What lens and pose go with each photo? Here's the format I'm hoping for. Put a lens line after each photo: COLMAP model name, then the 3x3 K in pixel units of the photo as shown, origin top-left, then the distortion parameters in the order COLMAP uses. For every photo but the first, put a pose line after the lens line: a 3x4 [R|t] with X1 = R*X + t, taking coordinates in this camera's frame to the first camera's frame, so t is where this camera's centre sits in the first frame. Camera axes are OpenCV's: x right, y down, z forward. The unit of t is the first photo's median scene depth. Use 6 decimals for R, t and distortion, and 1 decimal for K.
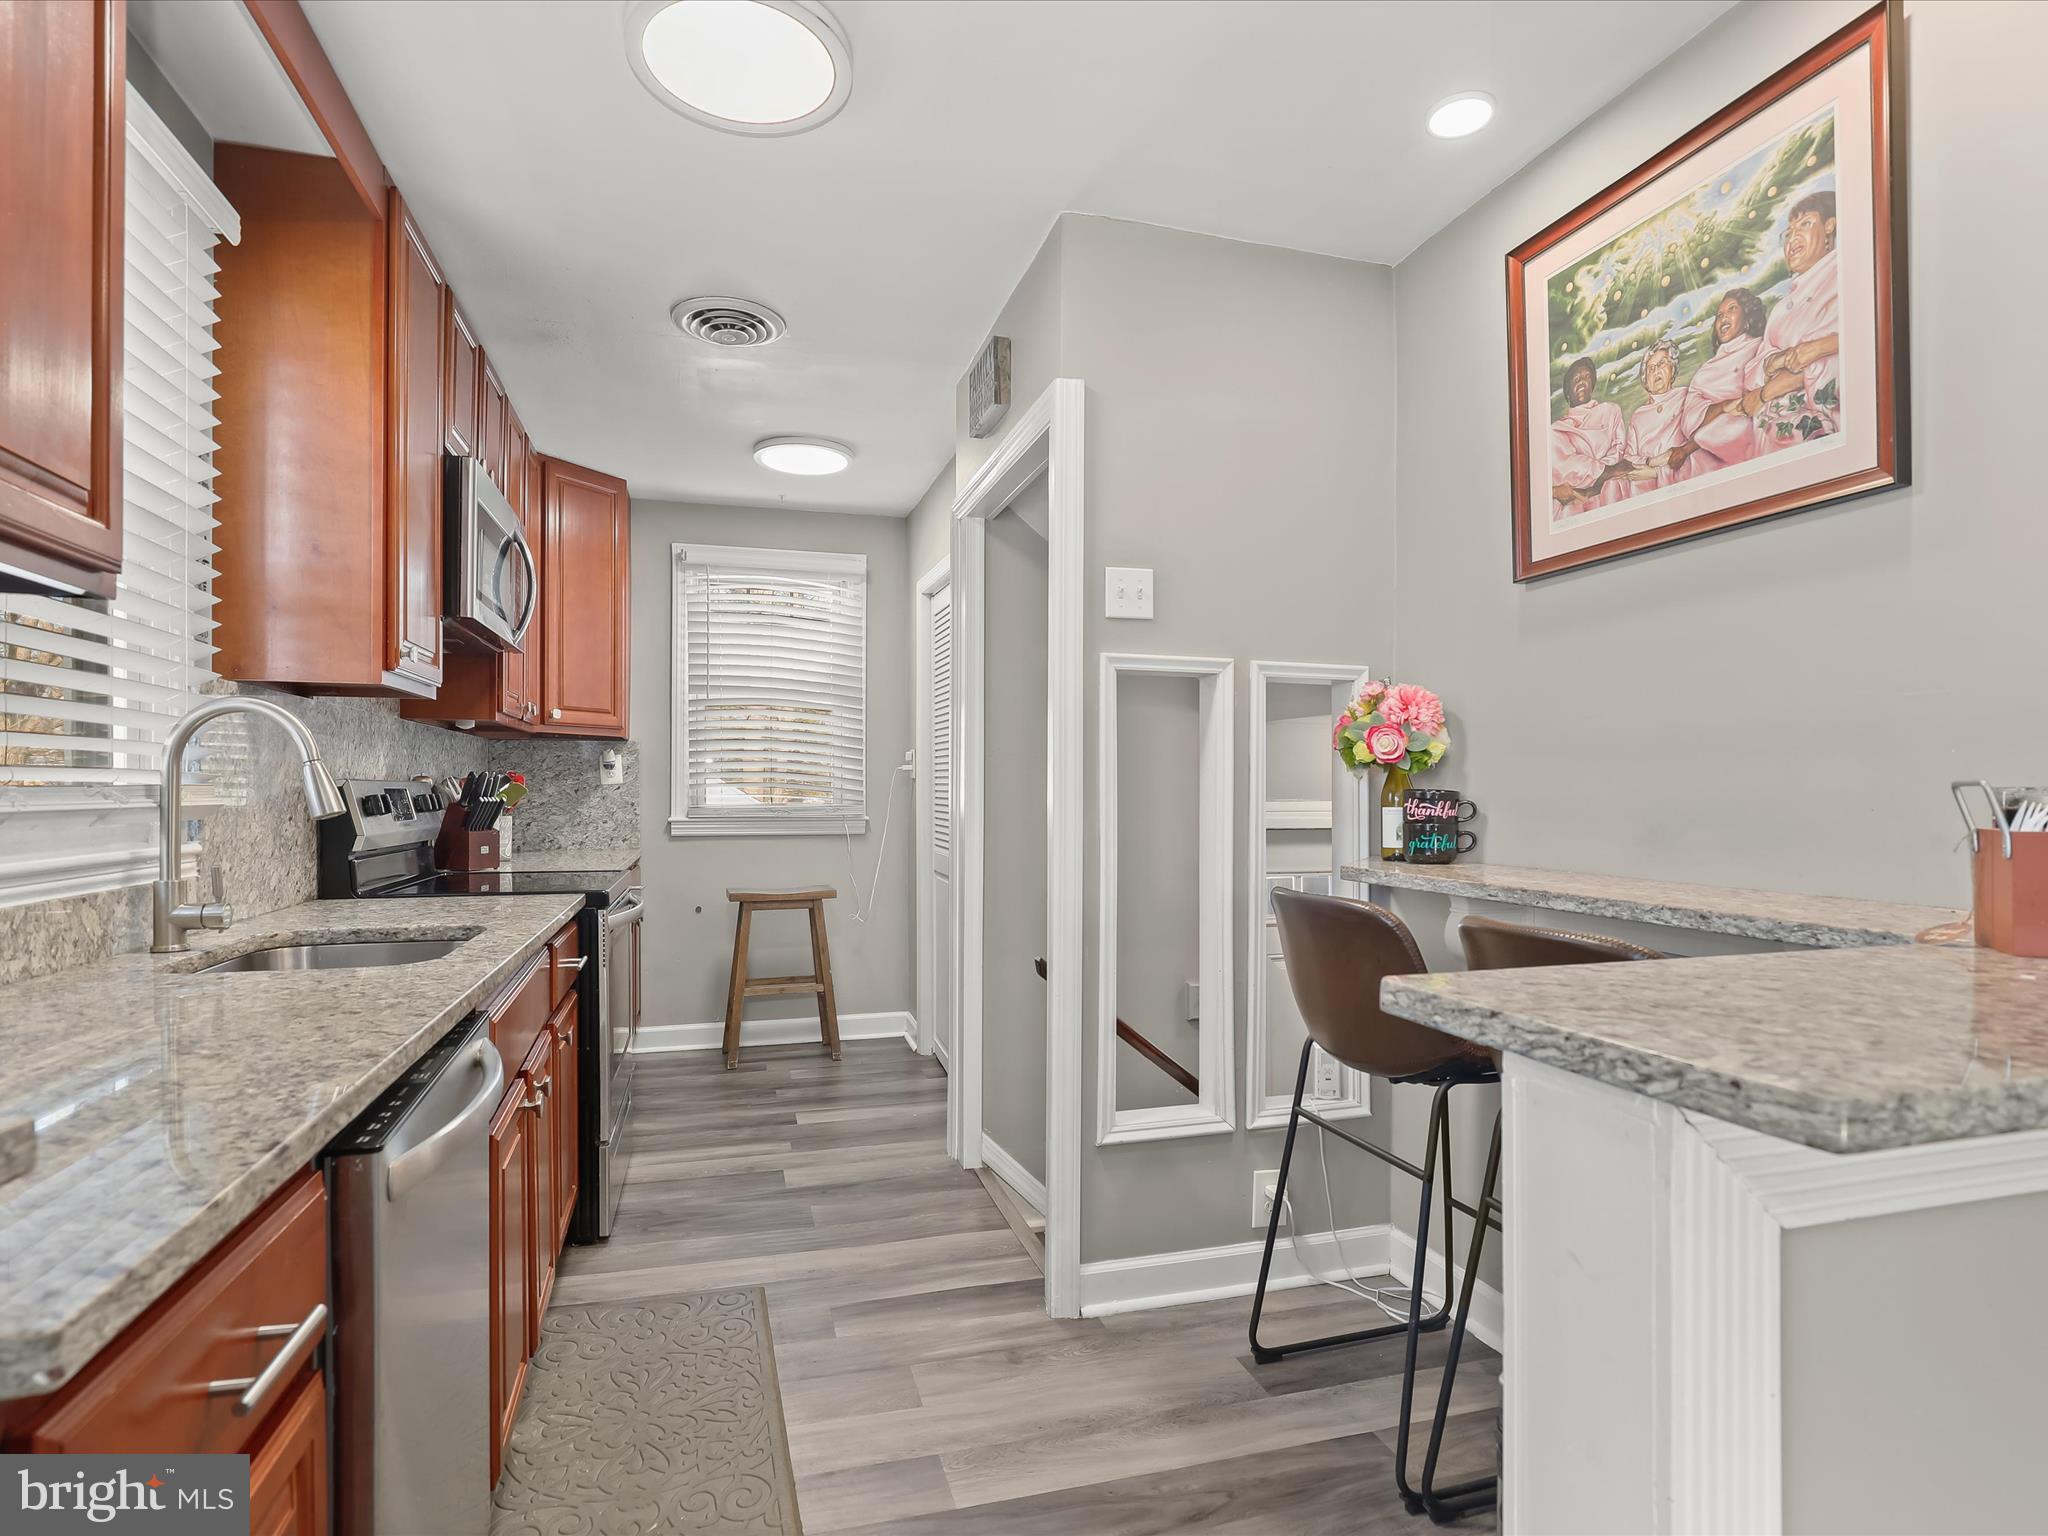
lens RADIAL K [[1086.2, 0, 1029.4], [0, 1086.2, 787.0], [0, 0, 1]] dist [-0.007491, 0.000172]
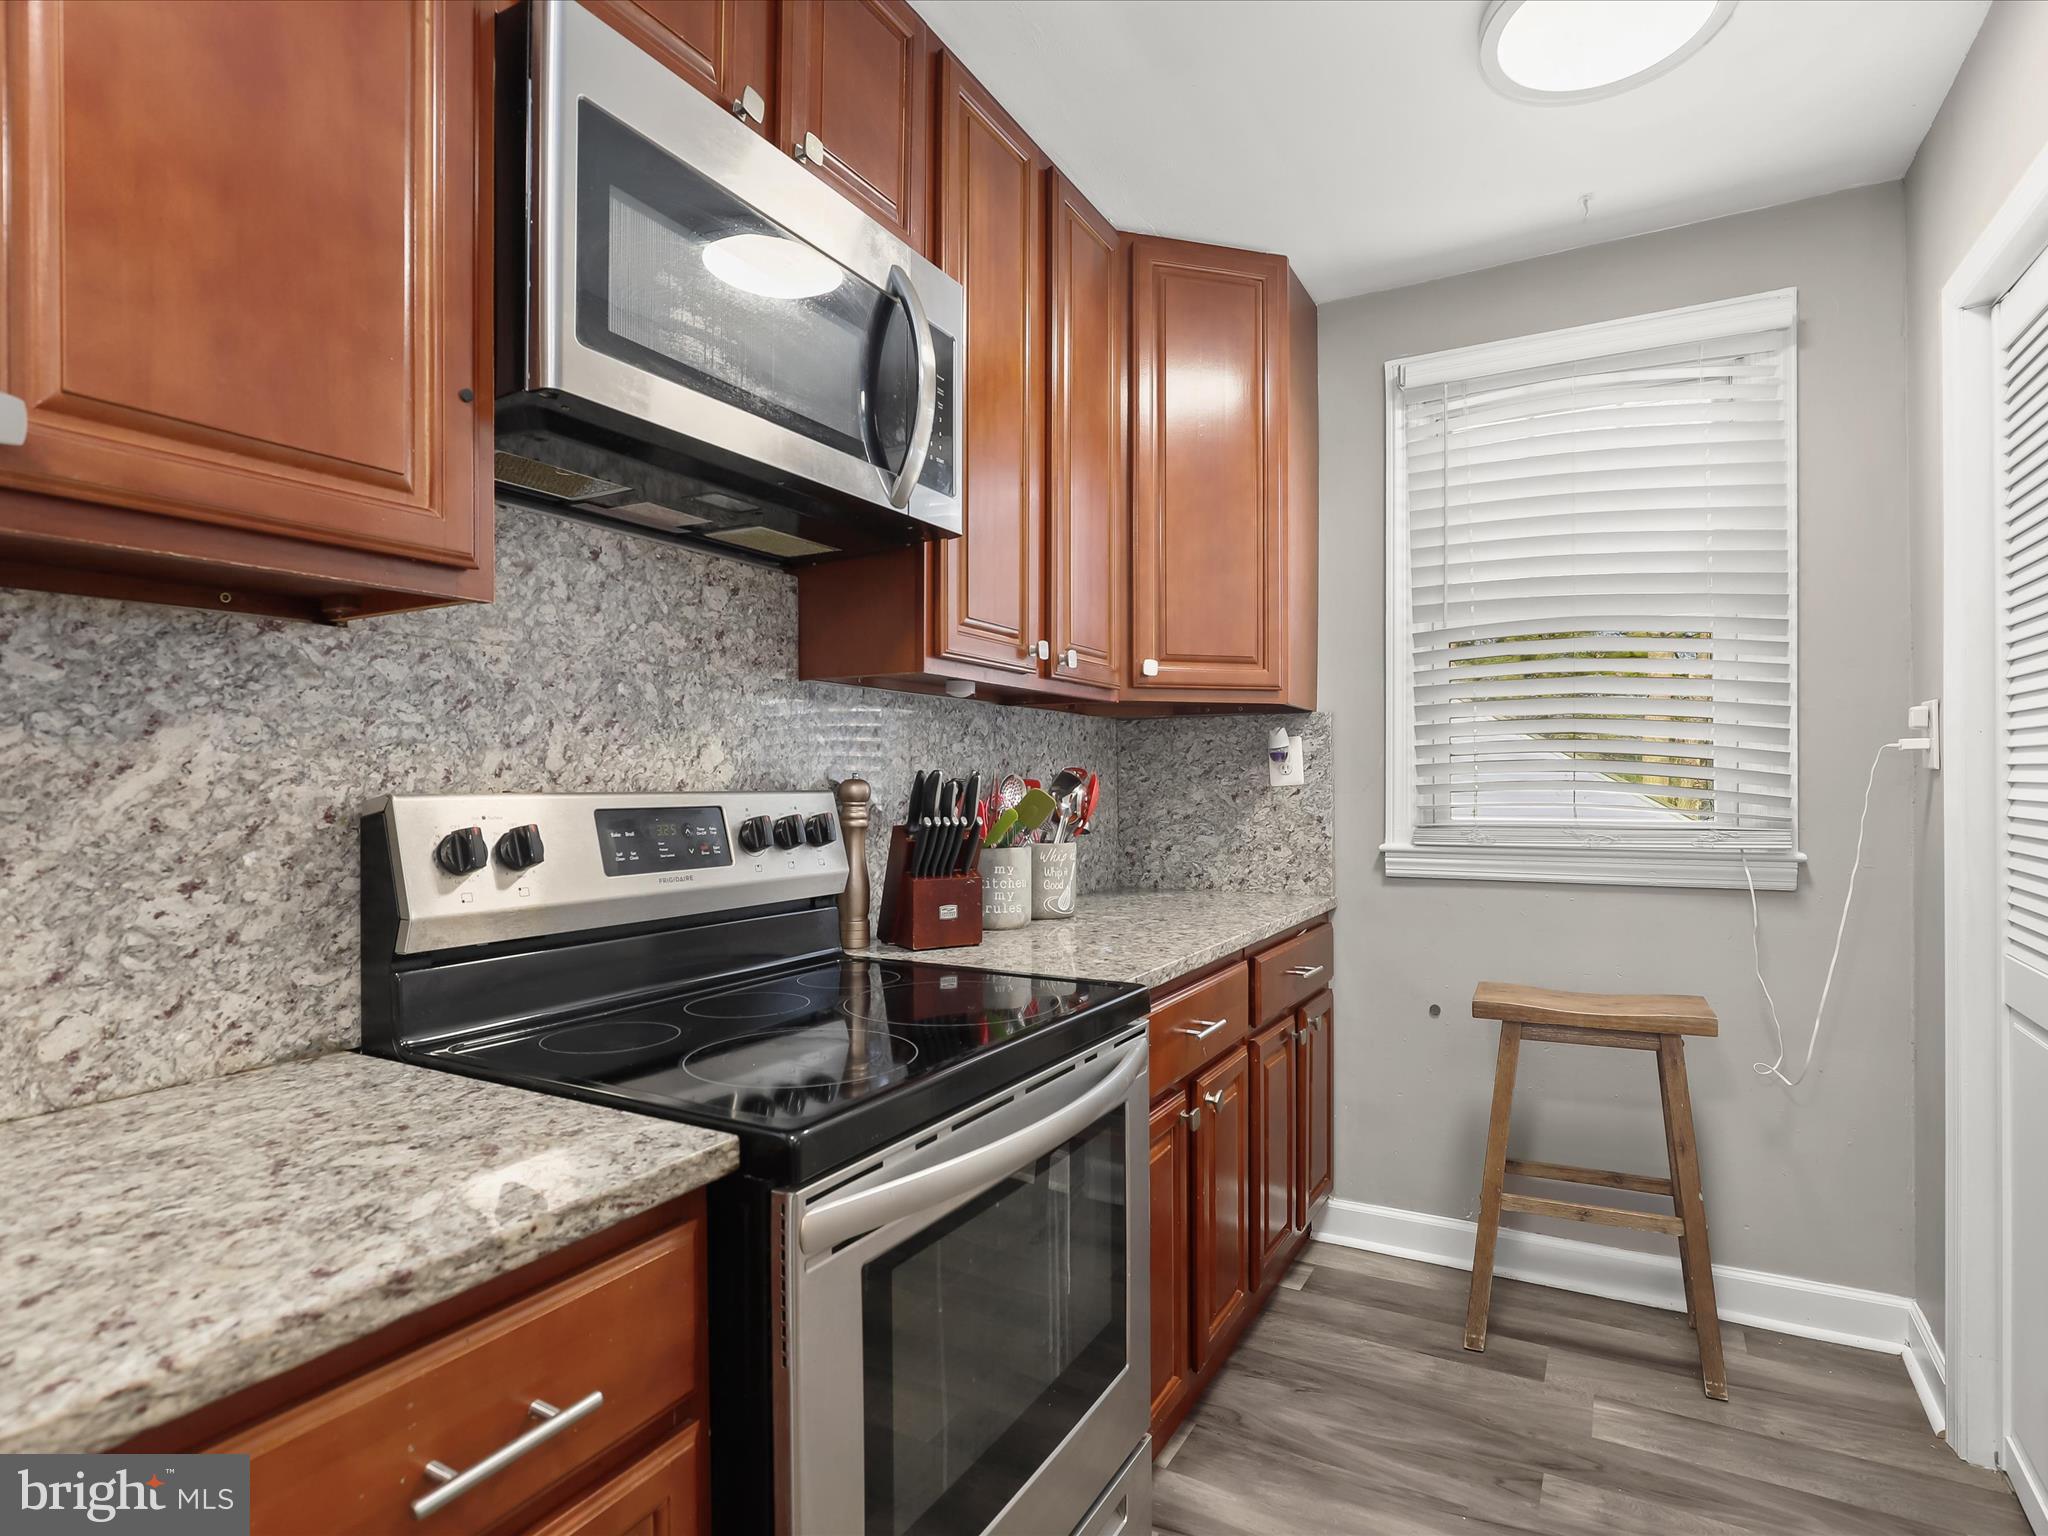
lens RADIAL K [[1086.2, 0, 1029.4], [0, 1086.2, 787.0], [0, 0, 1]] dist [-0.007491, 0.000172]
pose [[0.708614, -0.002335, -0.705592, -0.089691], [0.008001, 0.999957, 0.004726, -0.008520], [0.705551, -0.008994, 0.708602, 0.689610]]
